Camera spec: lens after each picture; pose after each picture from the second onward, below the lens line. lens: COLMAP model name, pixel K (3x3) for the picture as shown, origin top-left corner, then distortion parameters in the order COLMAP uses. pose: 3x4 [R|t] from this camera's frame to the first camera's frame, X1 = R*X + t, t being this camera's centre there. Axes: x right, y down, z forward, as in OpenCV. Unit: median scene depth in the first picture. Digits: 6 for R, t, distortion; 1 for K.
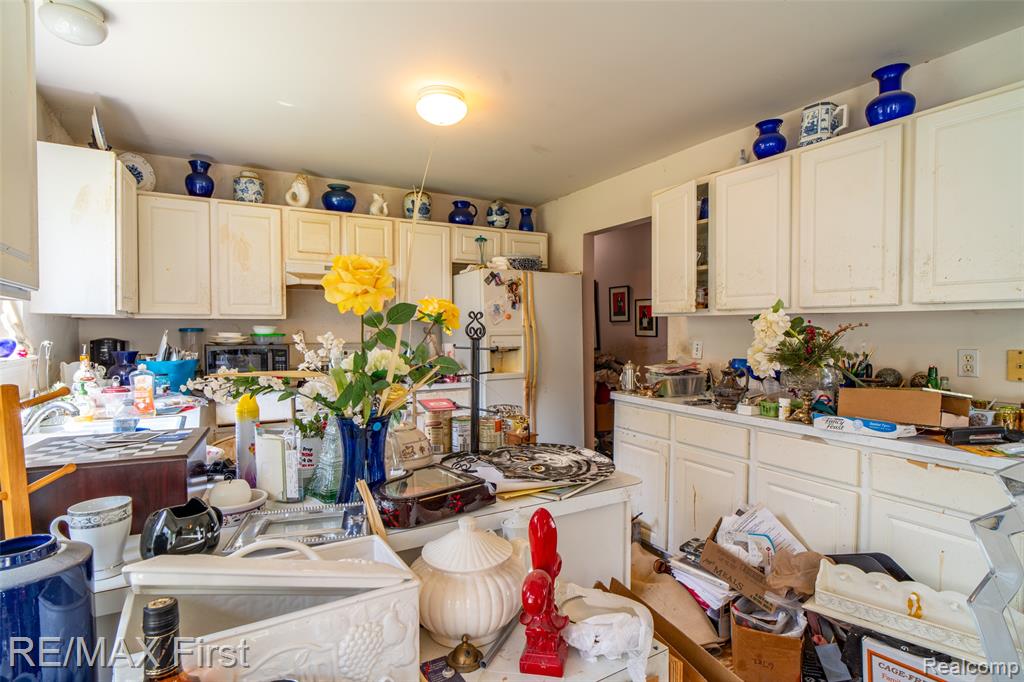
lens RADIAL K [[529.8, 0, 515.1], [0, 529.8, 338.5], [0, 0, 1]] dist [-0.000903, 0.000716]
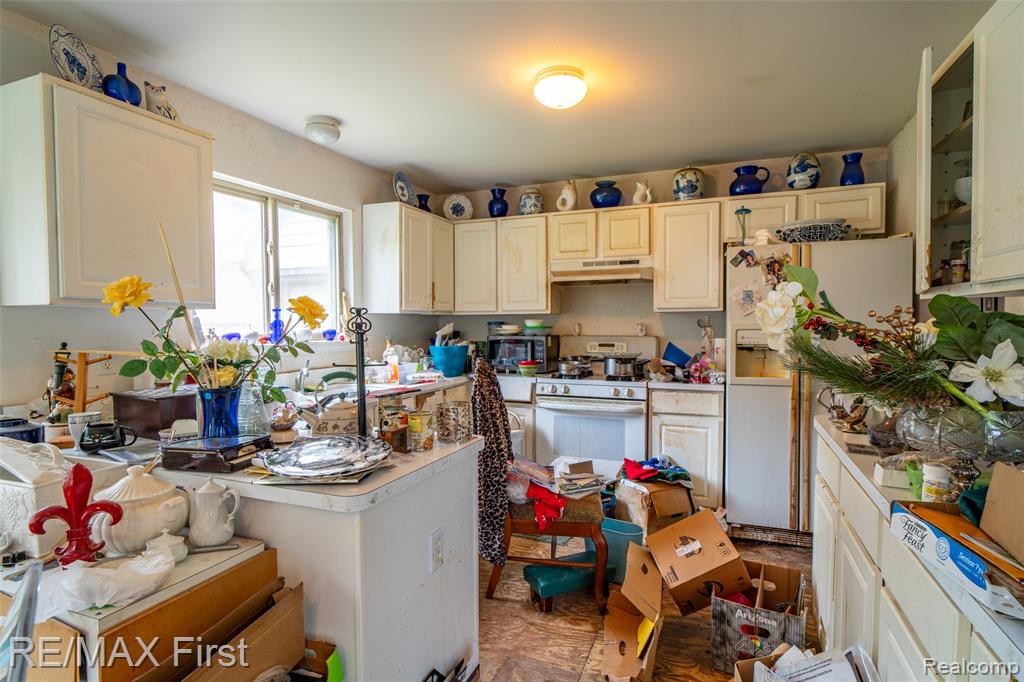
lens RADIAL K [[529.8, 0, 515.1], [0, 529.8, 338.5], [0, 0, 1]] dist [-0.000903, 0.000716]
pose [[0.606182, 0.021788, -0.795027, 0.404015], [-0.008801, 0.999747, 0.020688, -0.005813], [0.795277, -0.005543, 0.606221, 0.247356]]
